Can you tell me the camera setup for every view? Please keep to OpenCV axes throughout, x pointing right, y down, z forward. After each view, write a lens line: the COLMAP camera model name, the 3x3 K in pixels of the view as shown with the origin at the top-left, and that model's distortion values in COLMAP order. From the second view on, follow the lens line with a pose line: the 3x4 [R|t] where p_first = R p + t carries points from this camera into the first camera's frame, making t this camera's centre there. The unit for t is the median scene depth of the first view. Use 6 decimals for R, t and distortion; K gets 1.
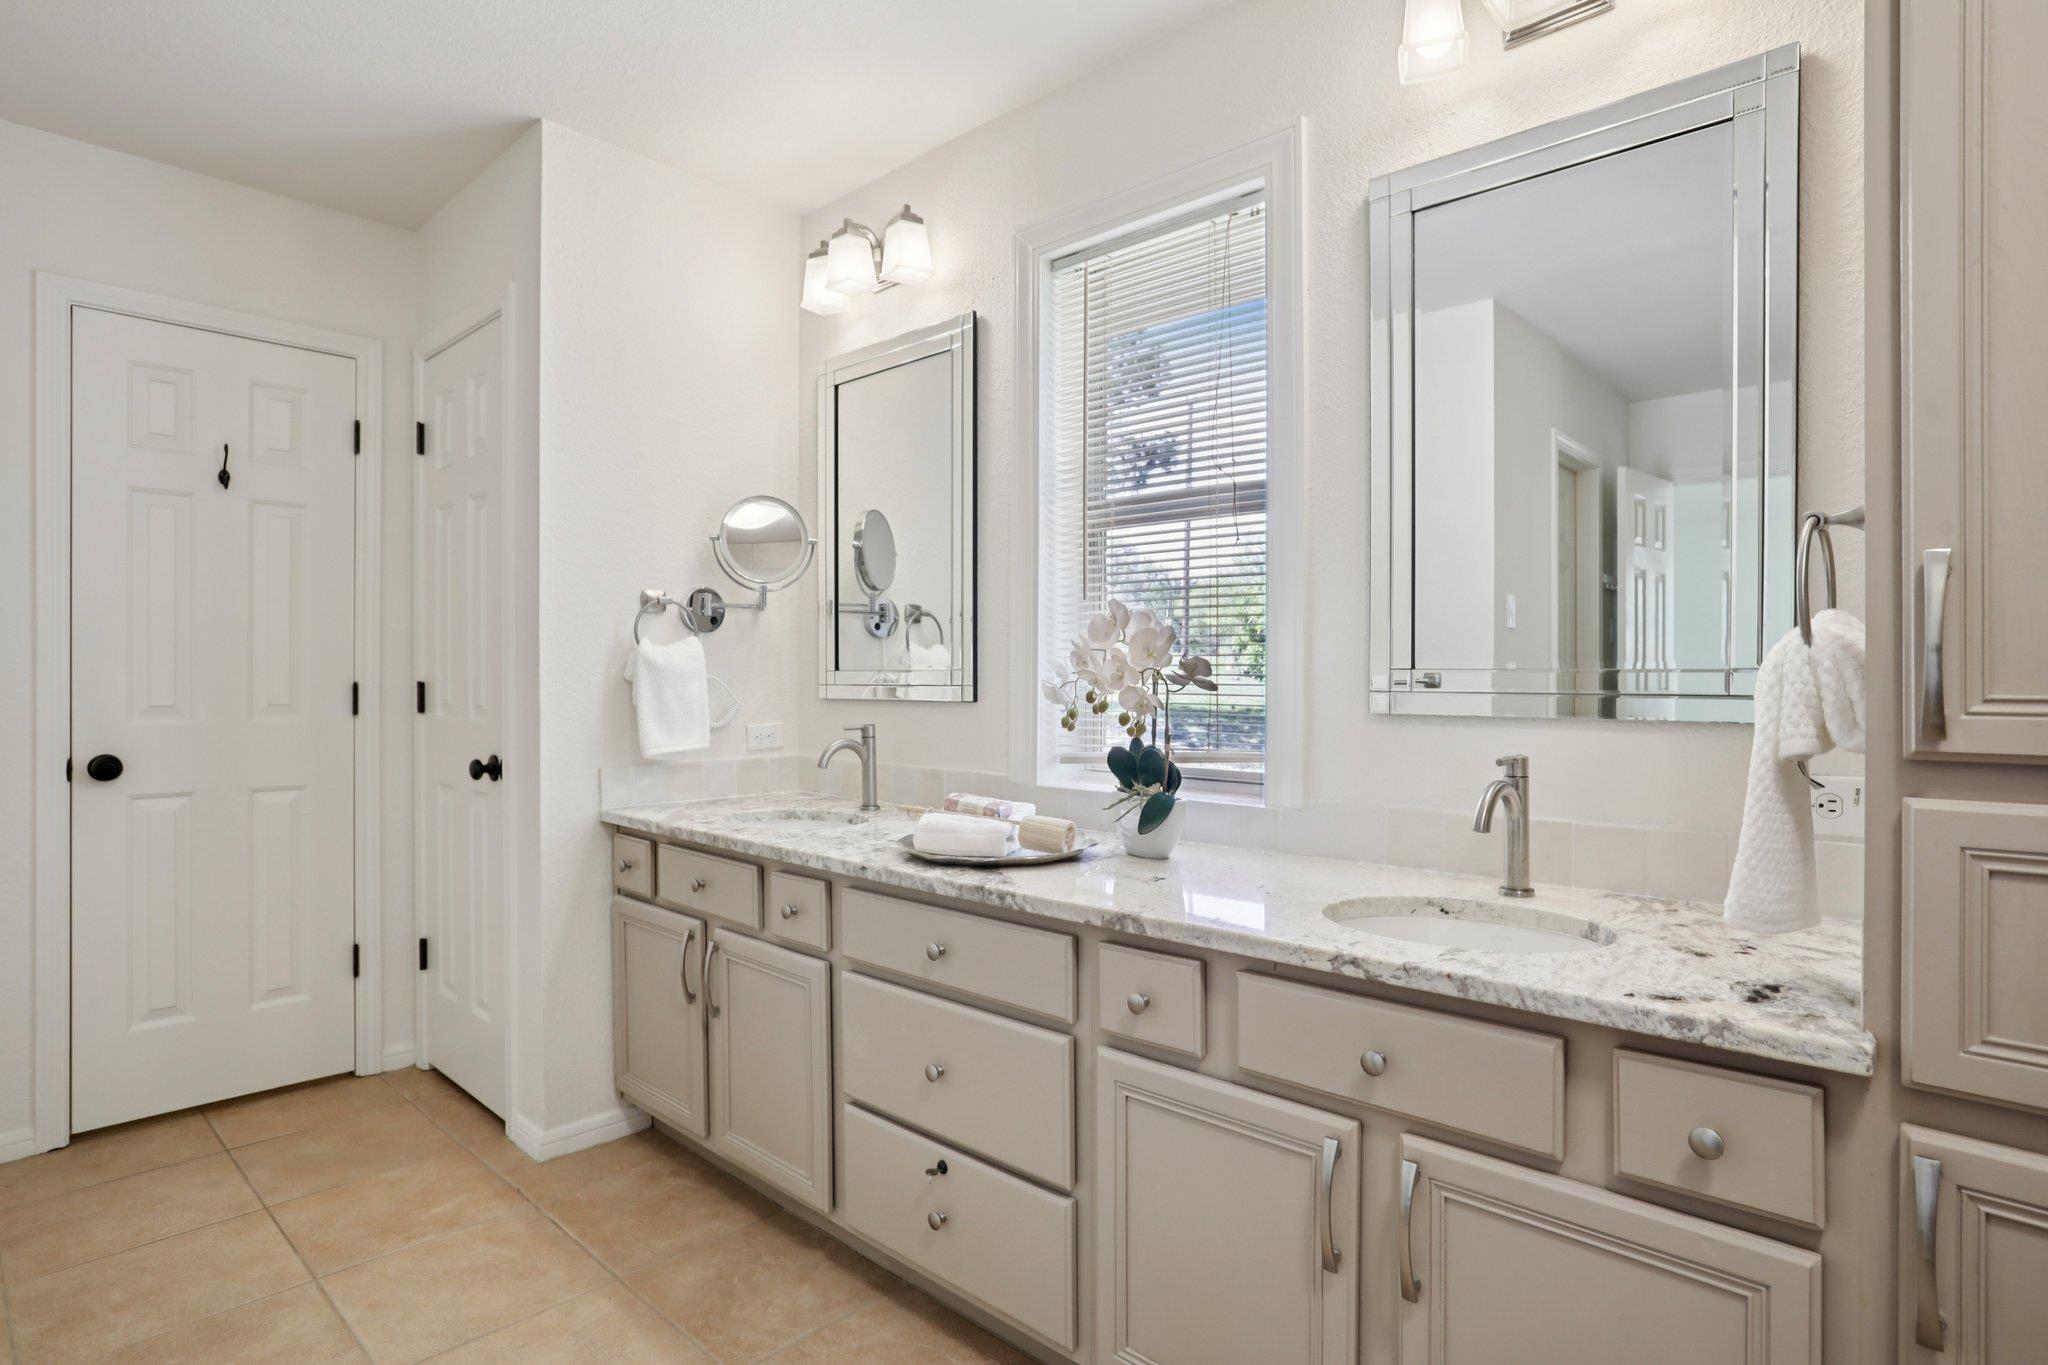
lens RADIAL K [[1085.3, 0, 1021.5], [0, 1085.3, 683.0], [0, 0, 1]] dist [-0.002369, -0.000270]
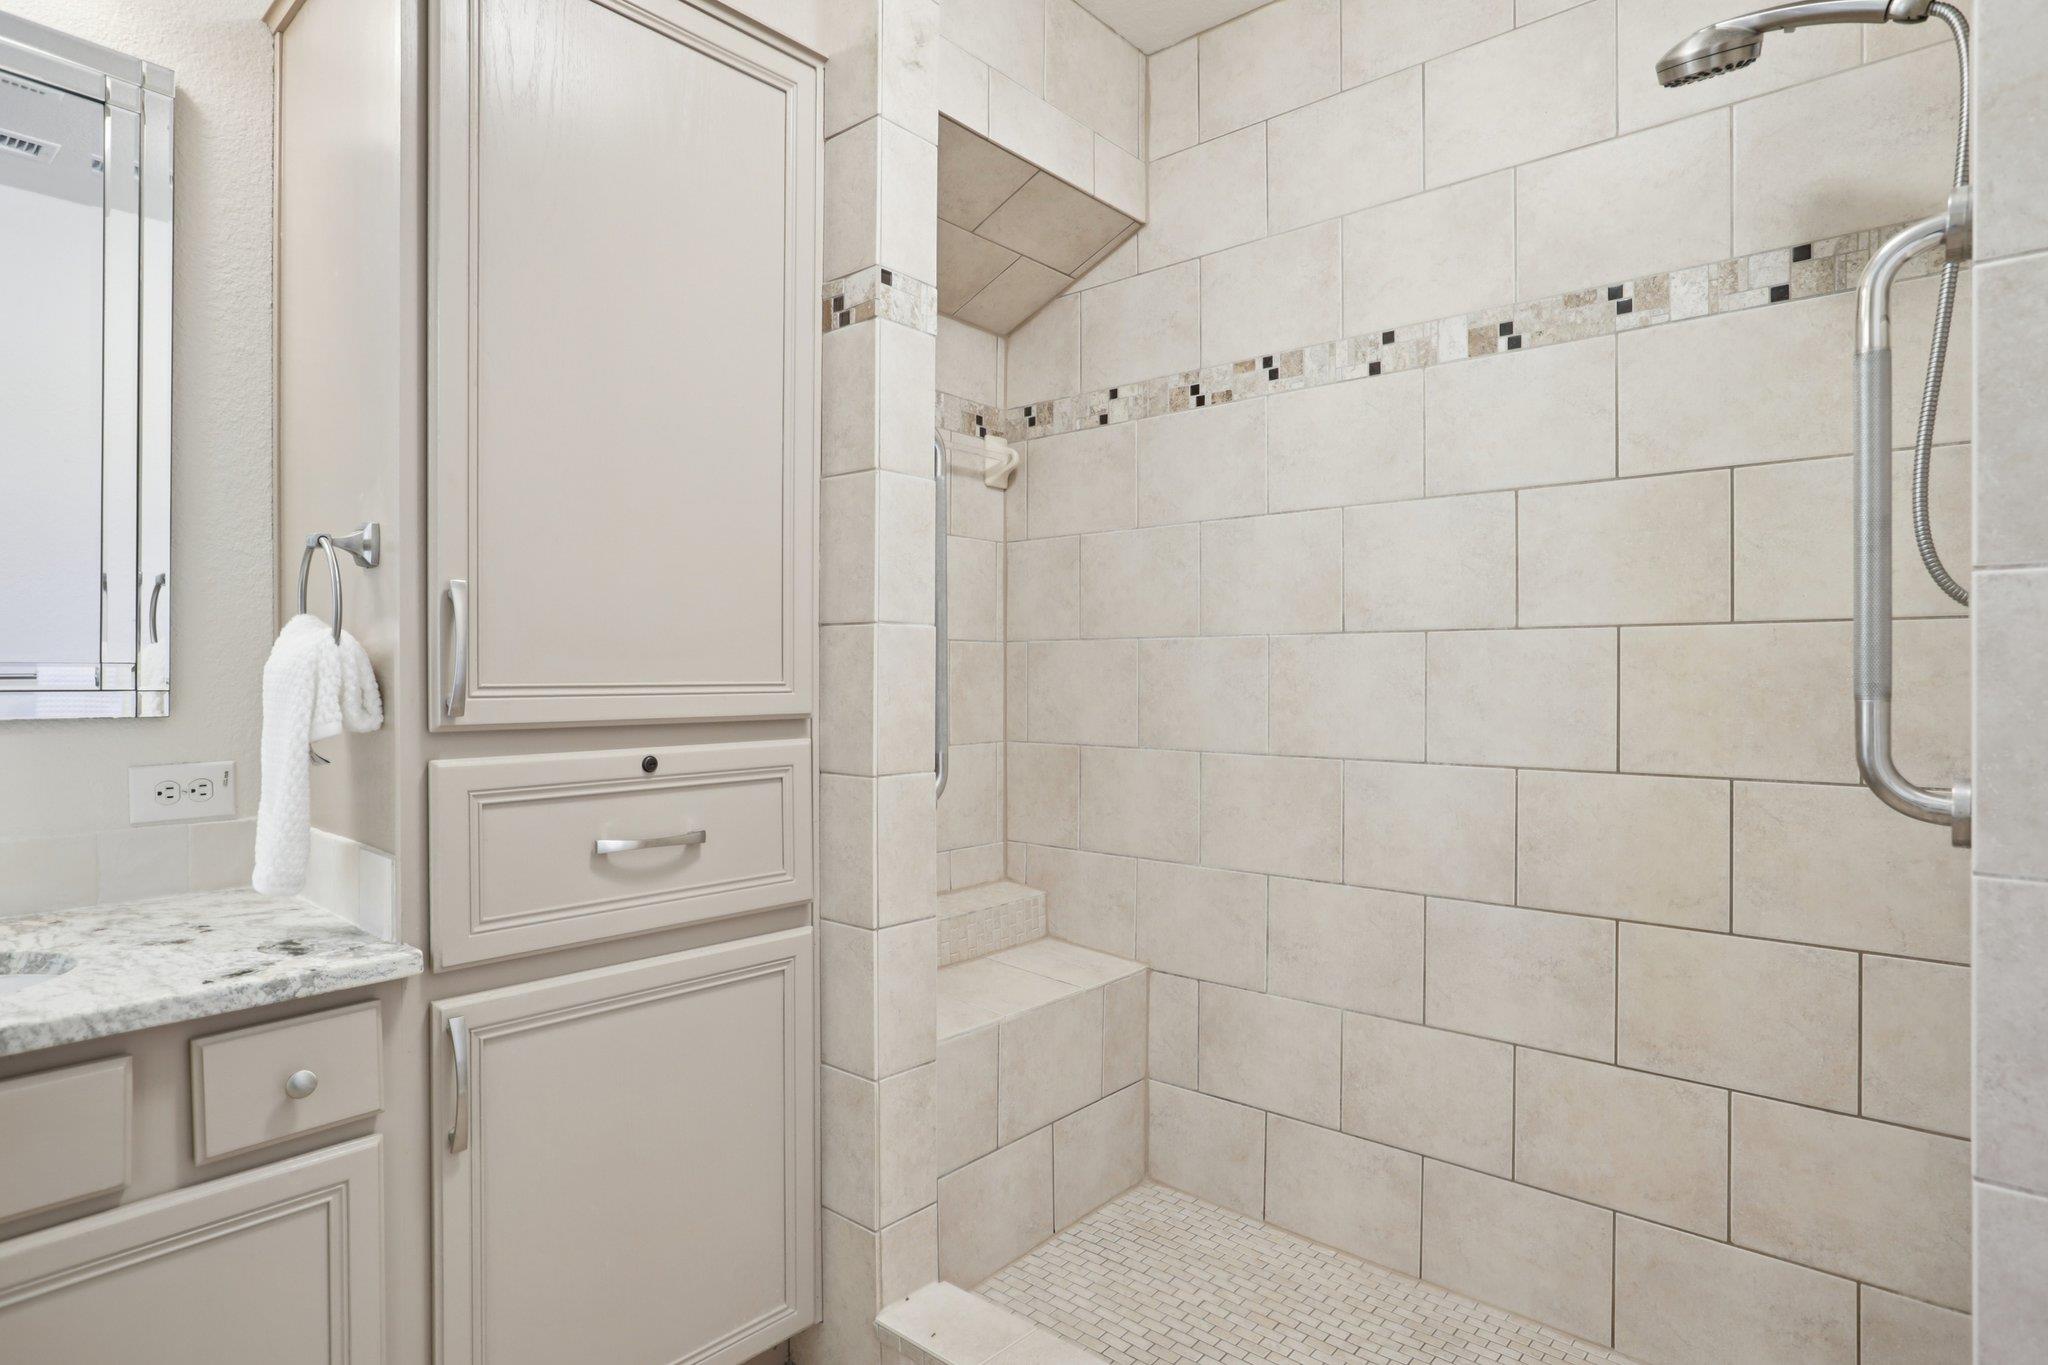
lens RADIAL K [[1085.3, 0, 1025.4], [0, 1085.3, 680.9], [0, 0, 1]] dist [-0.002369, -0.000270]
pose [[-0.037873, -0.002357, 0.999280, -0.507340], [0.004744, 0.999986, 0.002539, 0.006192], [-0.999271, 0.004837, -0.037861, 0.281498]]
